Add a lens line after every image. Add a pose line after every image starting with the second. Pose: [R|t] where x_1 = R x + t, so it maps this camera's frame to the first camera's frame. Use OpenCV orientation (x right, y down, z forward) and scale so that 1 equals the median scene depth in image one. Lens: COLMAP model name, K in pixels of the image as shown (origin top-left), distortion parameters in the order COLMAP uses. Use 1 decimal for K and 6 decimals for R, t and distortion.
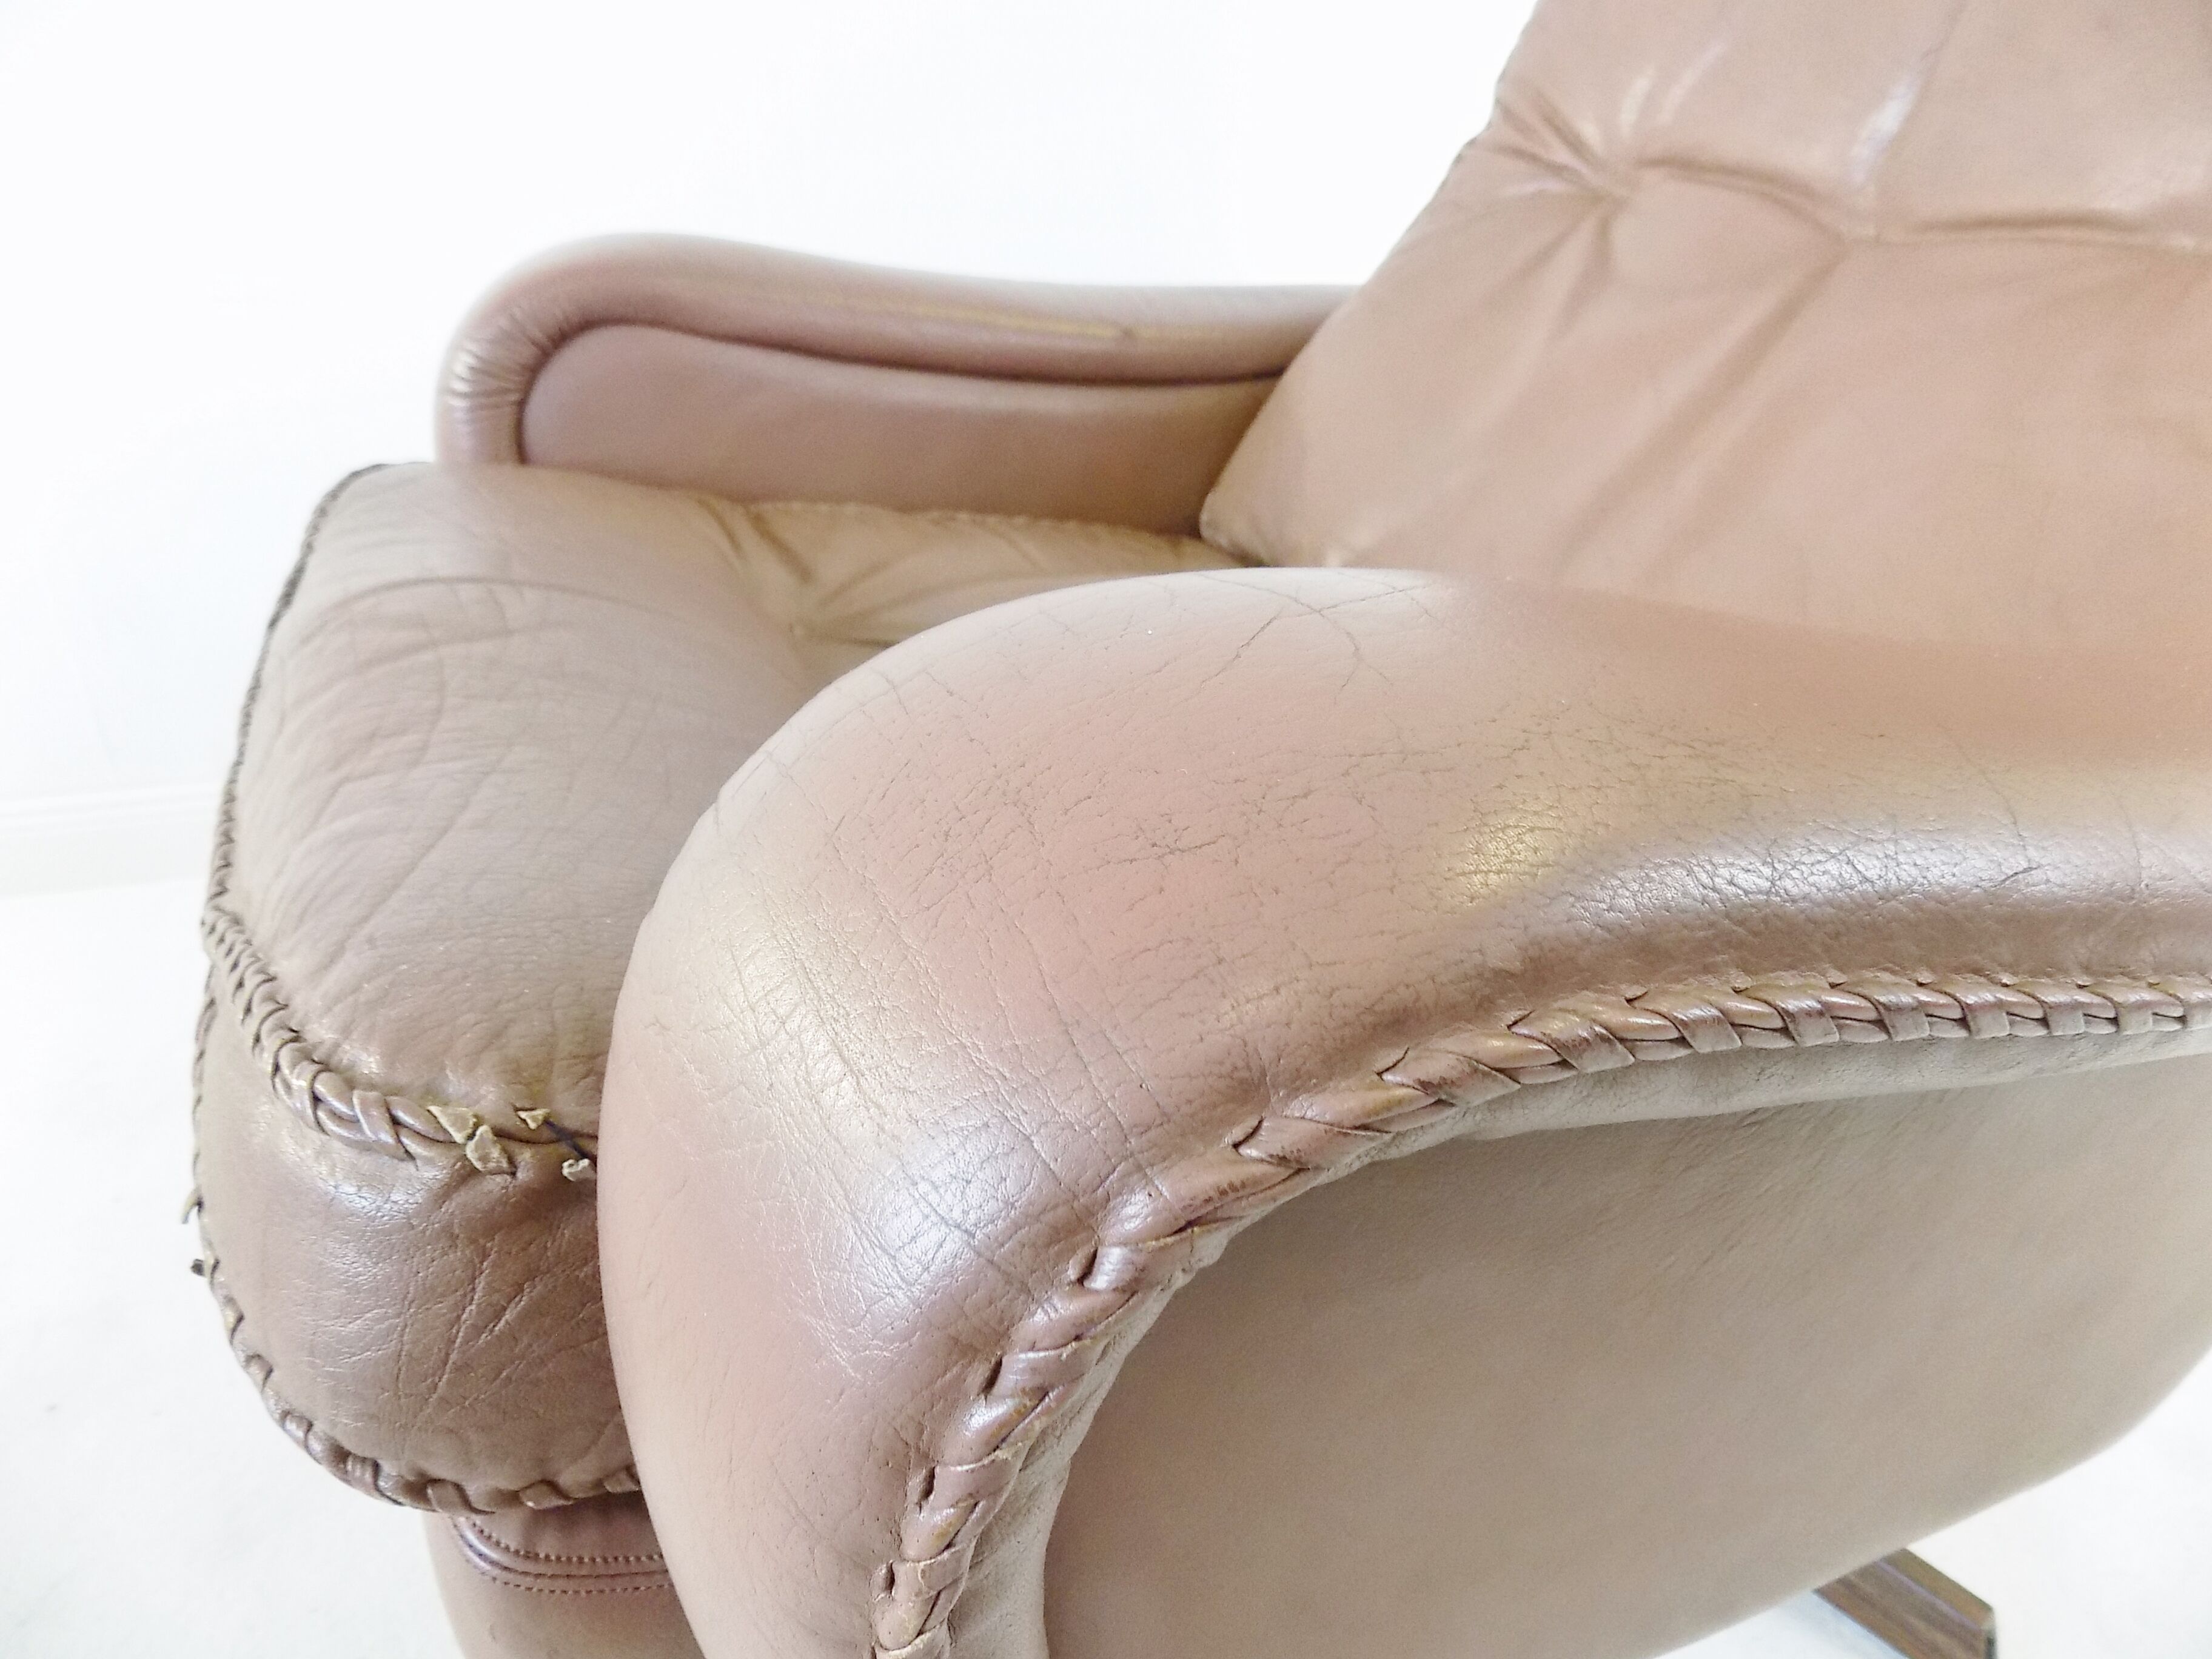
lens RADIAL K [[1510.5, 0, 1106.0], [0, 1510.5, 829.5], [0, 0, 1]] dist [-0.148663, 0.169796]
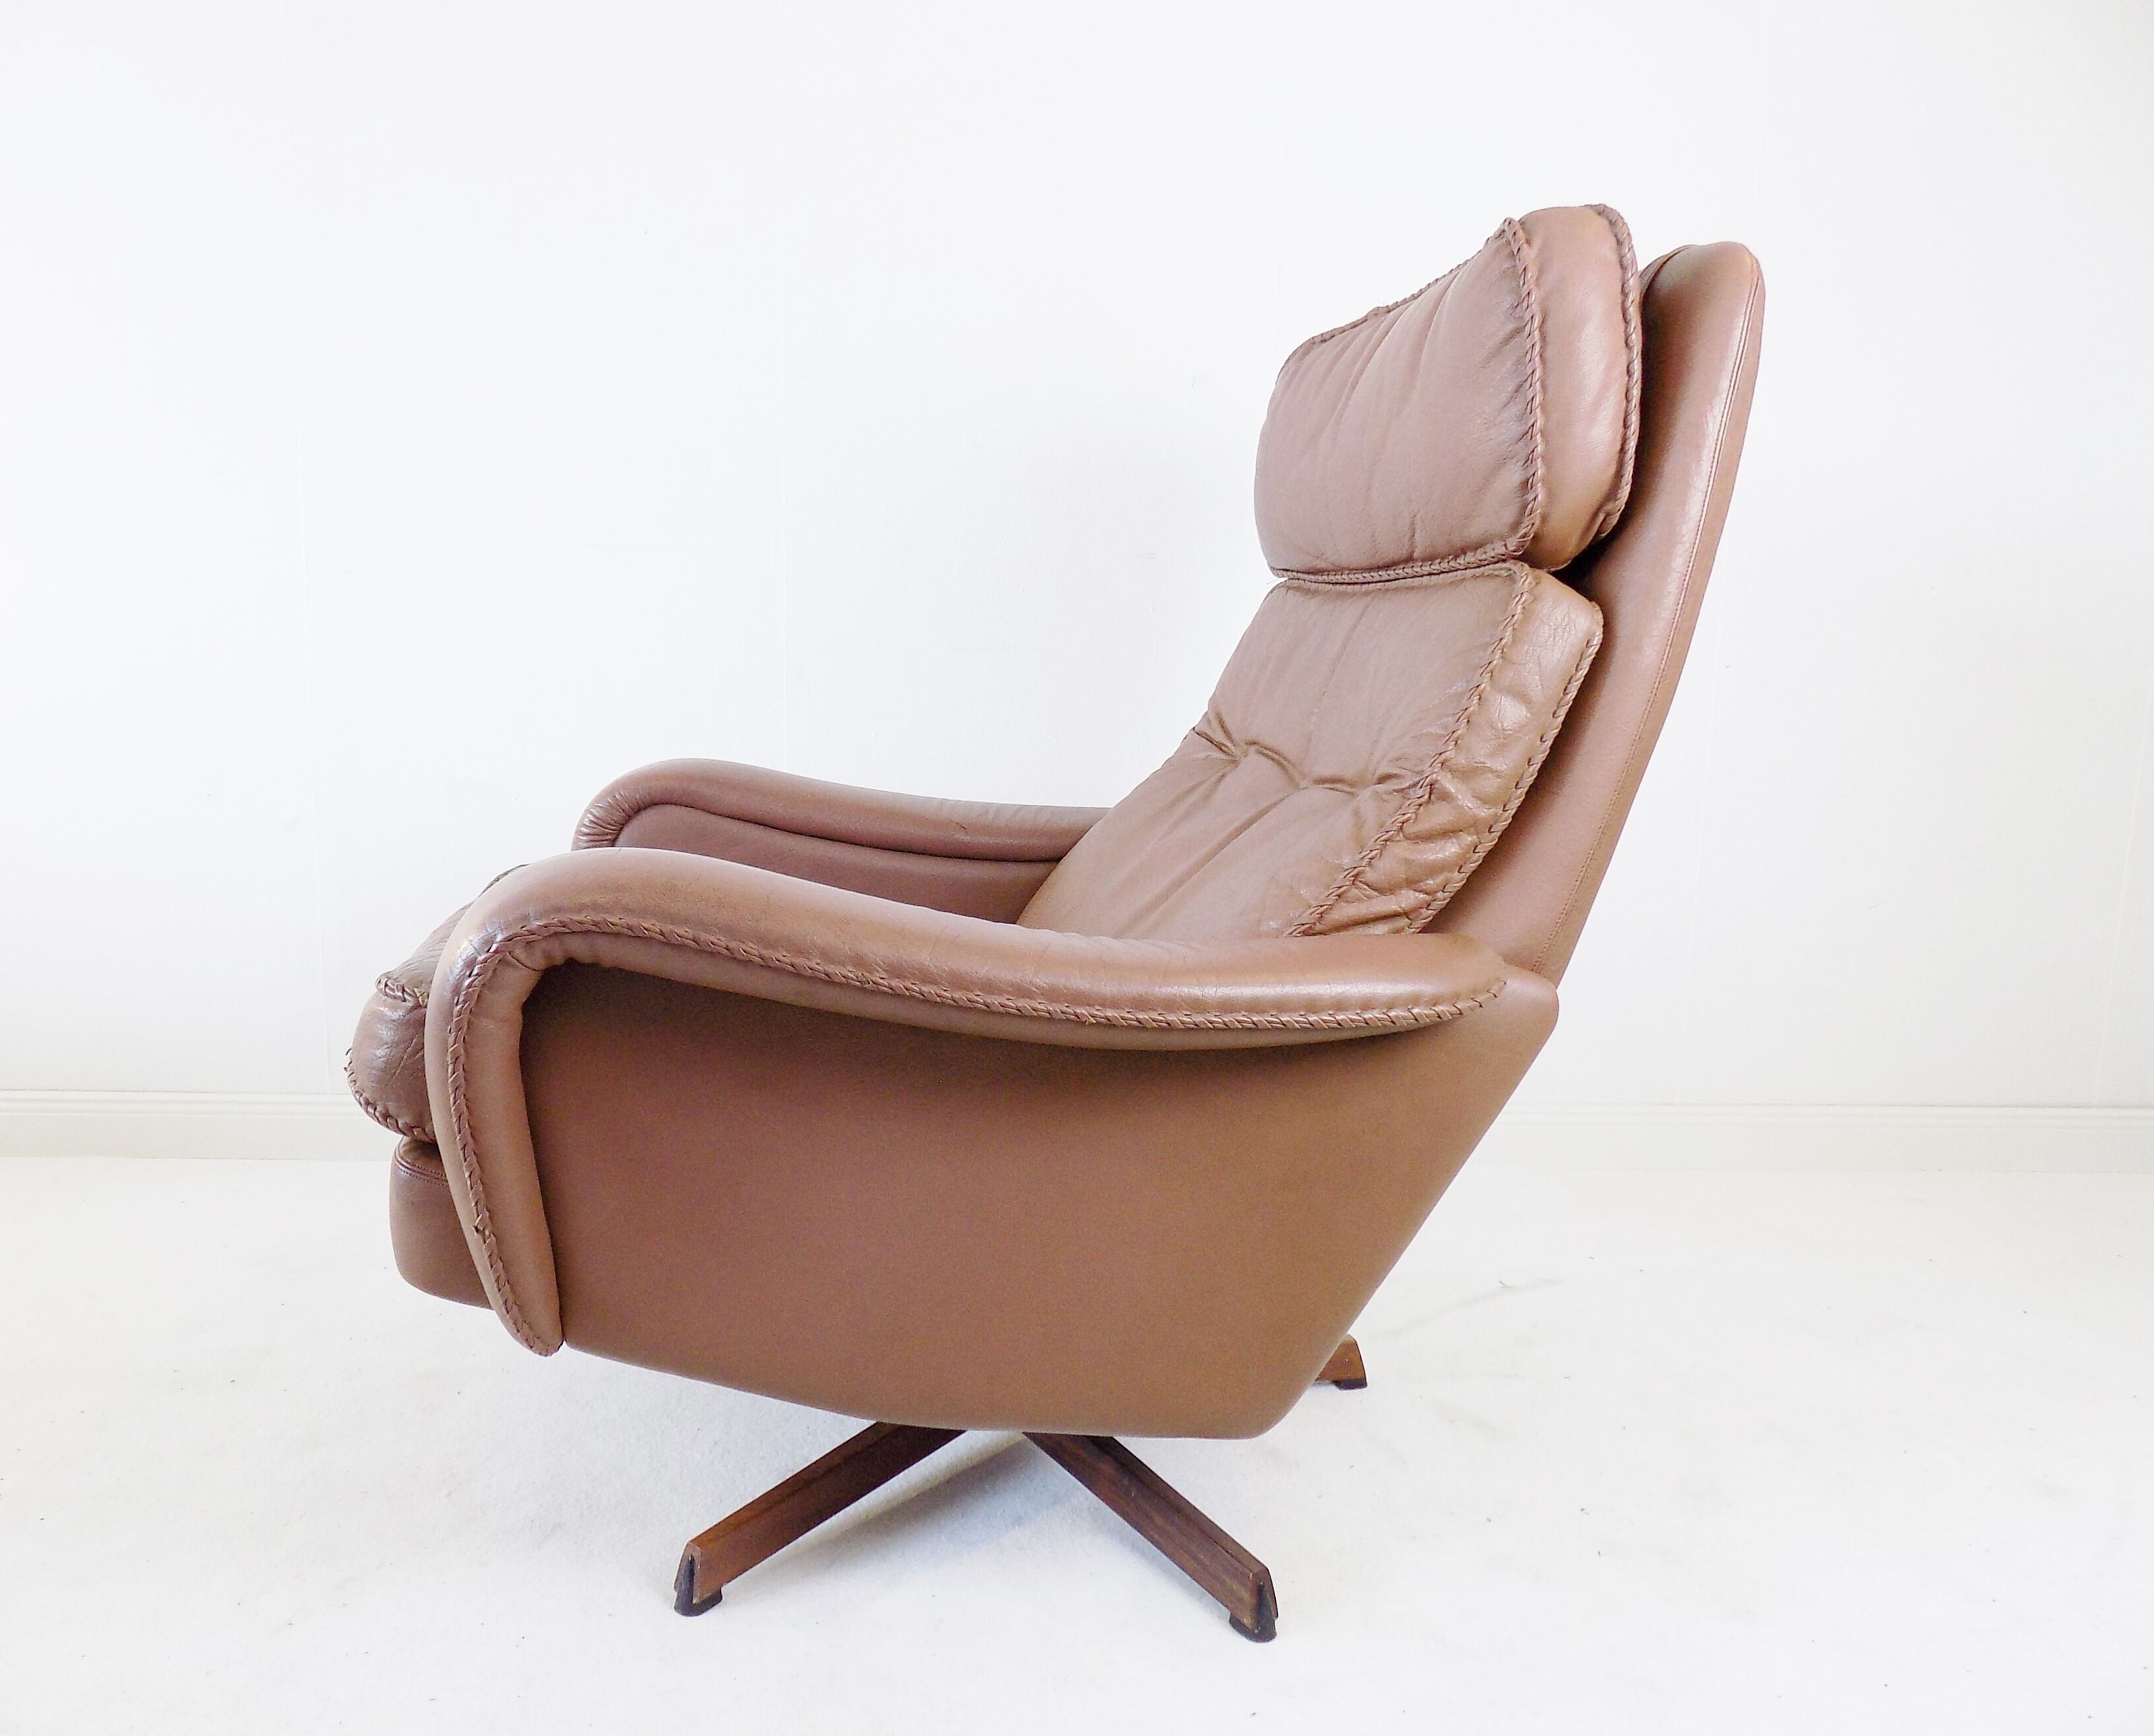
lens RADIAL K [[1650.1, 0, 1003.0], [0, 1650.1, 904.8], [0, 0, 1]] dist [-0.033526, 0.001946]
pose [[0.956026, 0.060067, -0.287066, 0.715392], [-0.144834, 0.947816, -0.284020, 0.328325], [0.255025, 0.313107, 0.914837, -0.816881]]
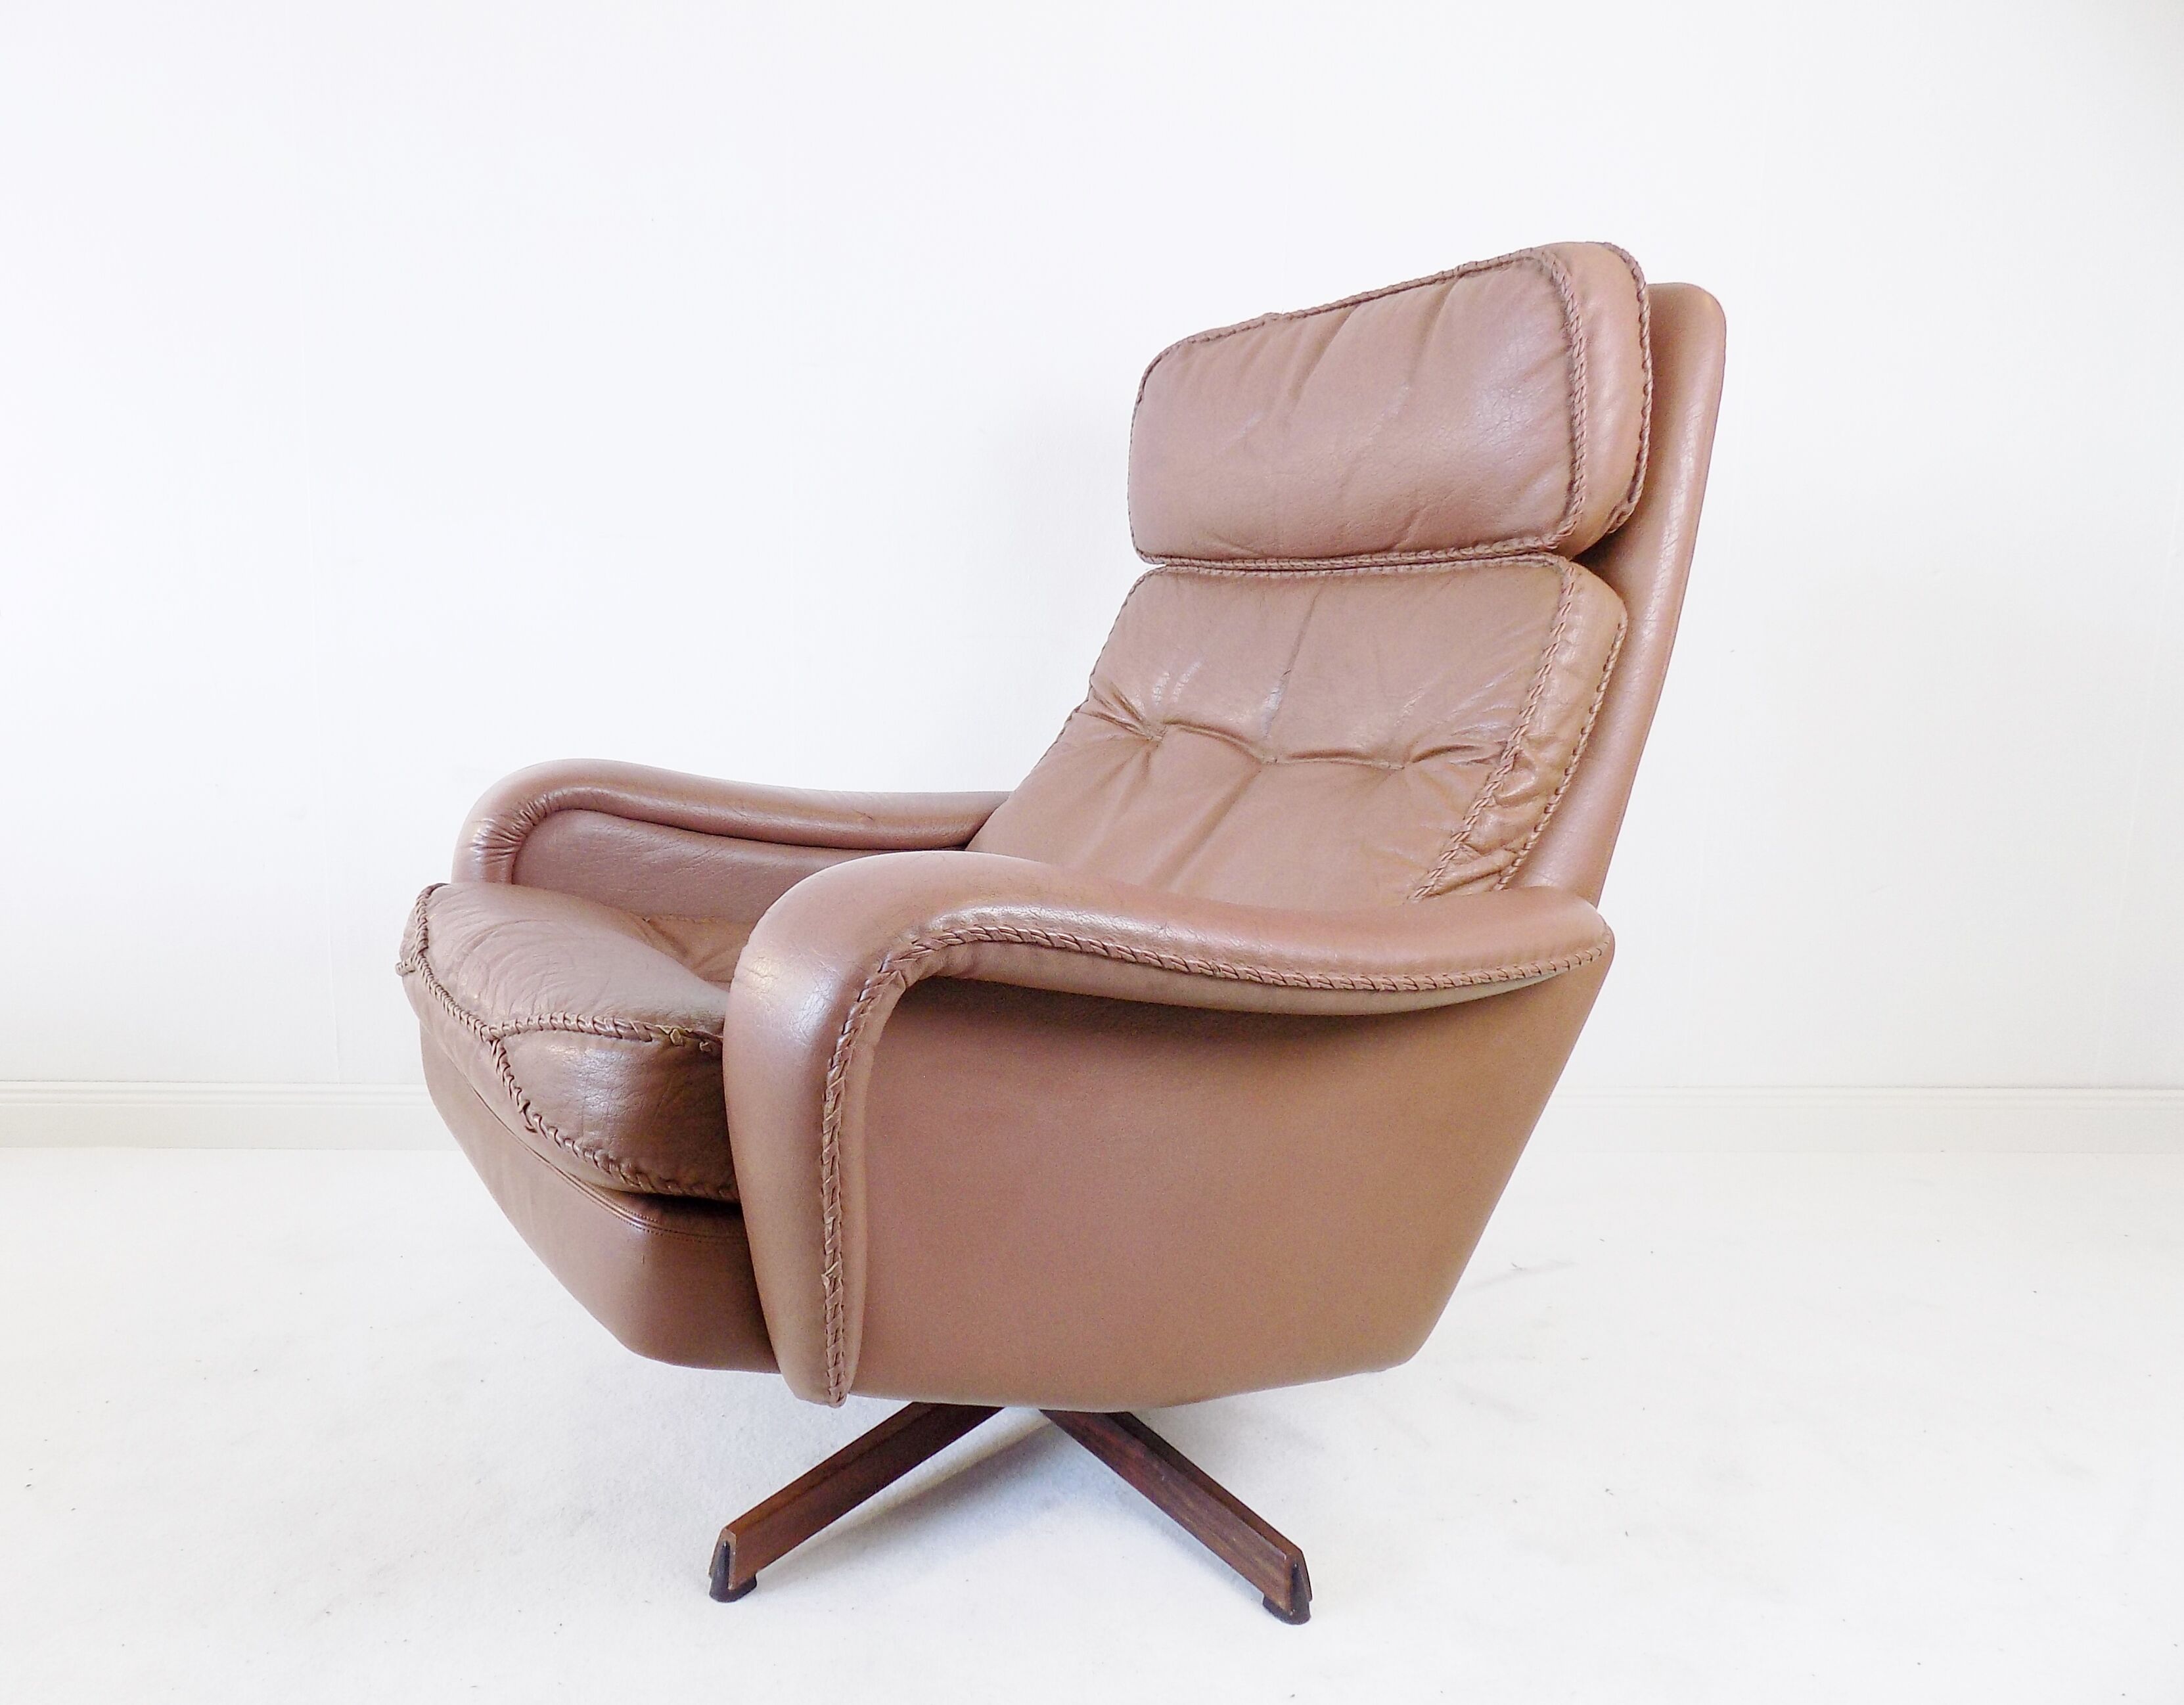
lens RADIAL K [[1666.6, 0, 999.0], [0, 1666.6, 861.1], [0, 0, 1]] dist [-0.007562, -0.002498]
pose [[0.994618, -0.004779, 0.103495, -0.041572], [0.037935, 0.946365, -0.320866, 0.365540], [-0.096411, 0.323065, 0.941453, -0.880777]]
